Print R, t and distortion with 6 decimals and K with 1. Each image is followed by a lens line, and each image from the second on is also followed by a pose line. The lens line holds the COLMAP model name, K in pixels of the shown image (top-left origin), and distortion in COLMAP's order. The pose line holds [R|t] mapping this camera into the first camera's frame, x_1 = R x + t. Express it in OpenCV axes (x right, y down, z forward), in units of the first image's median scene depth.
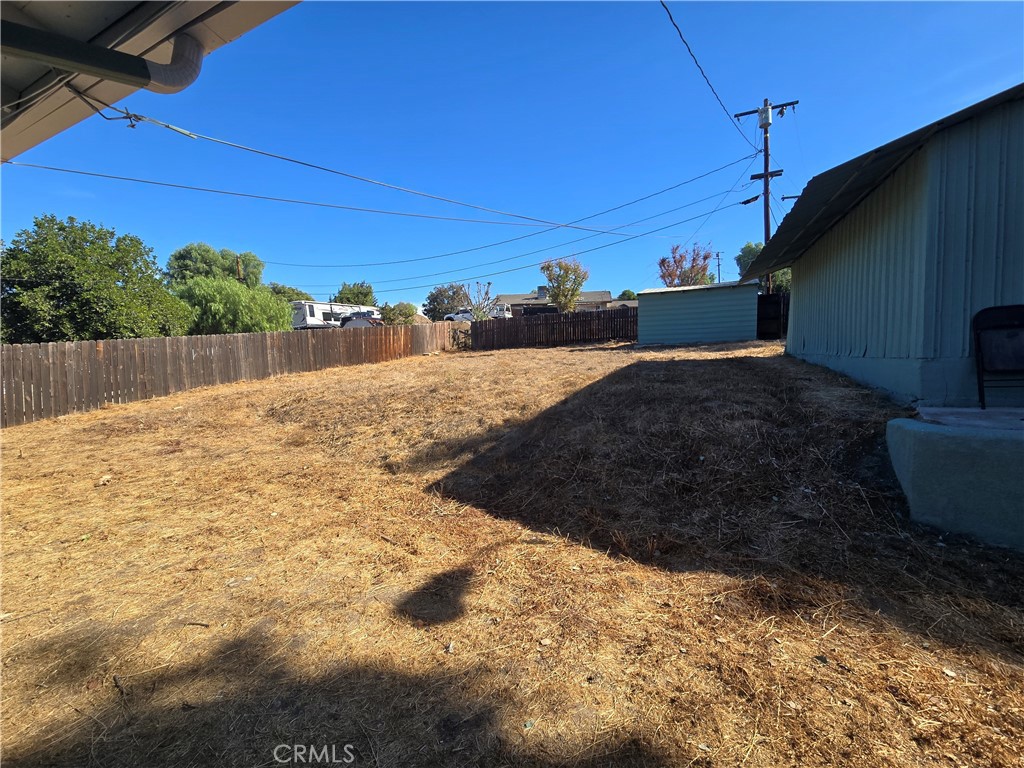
lens RADIAL K [[419.9, 0, 514.2], [0, 419.9, 381.9], [0, 0, 1]] dist [0.003281, -0.000420]
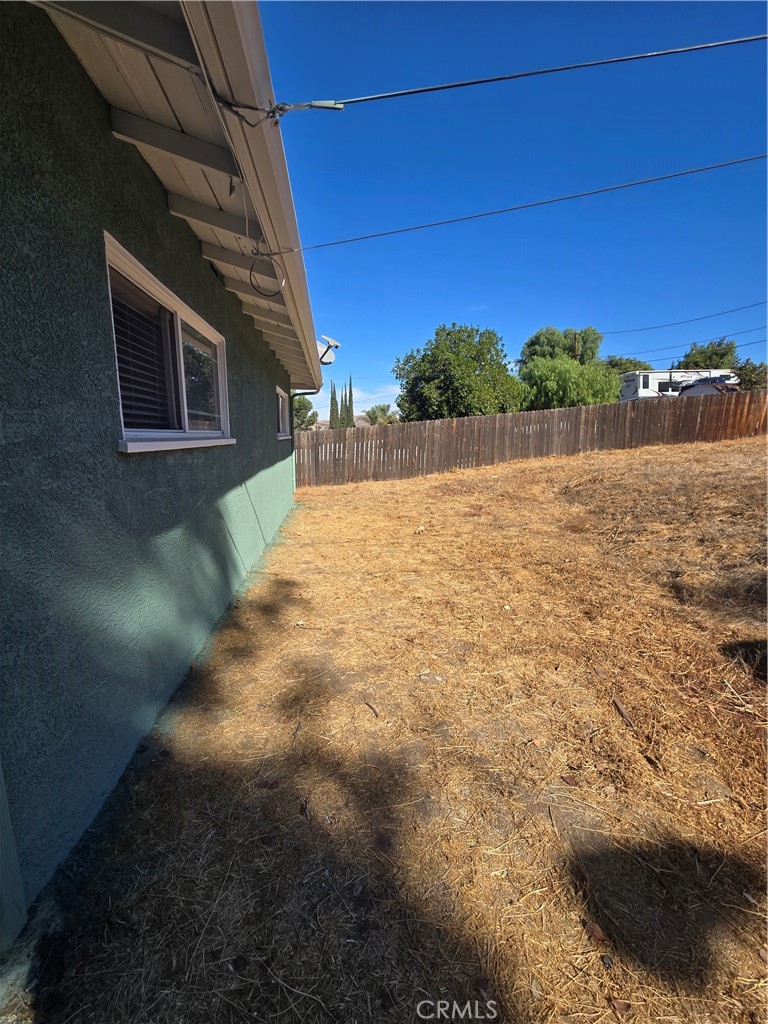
lens RADIAL K [[419.9, 0, 386.2], [0, 419.9, 511.0], [0, 0, 1]] dist [0.003281, -0.000420]
pose [[0.548150, 0.159185, -0.821092, -0.004774], [-0.057282, 0.986561, 0.153024, -0.005134], [0.834416, -0.036847, 0.549902, 0.143771]]
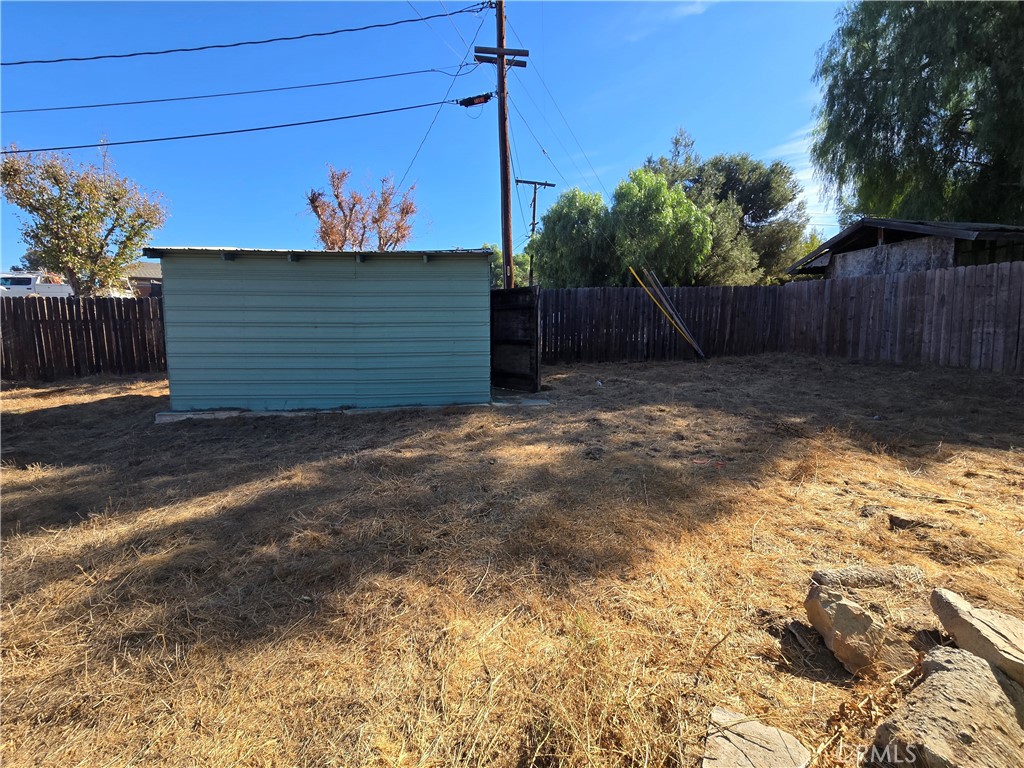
lens RADIAL K [[419.9, 0, 514.7], [0, 419.9, 386.0], [0, 0, 1]] dist [0.003281, -0.000420]
pose [[0.850097, -0.042708, 0.524891, 0.700388], [0.025210, 0.998864, 0.040445, -0.230990], [-0.526022, -0.021150, 0.850208, 1.169030]]
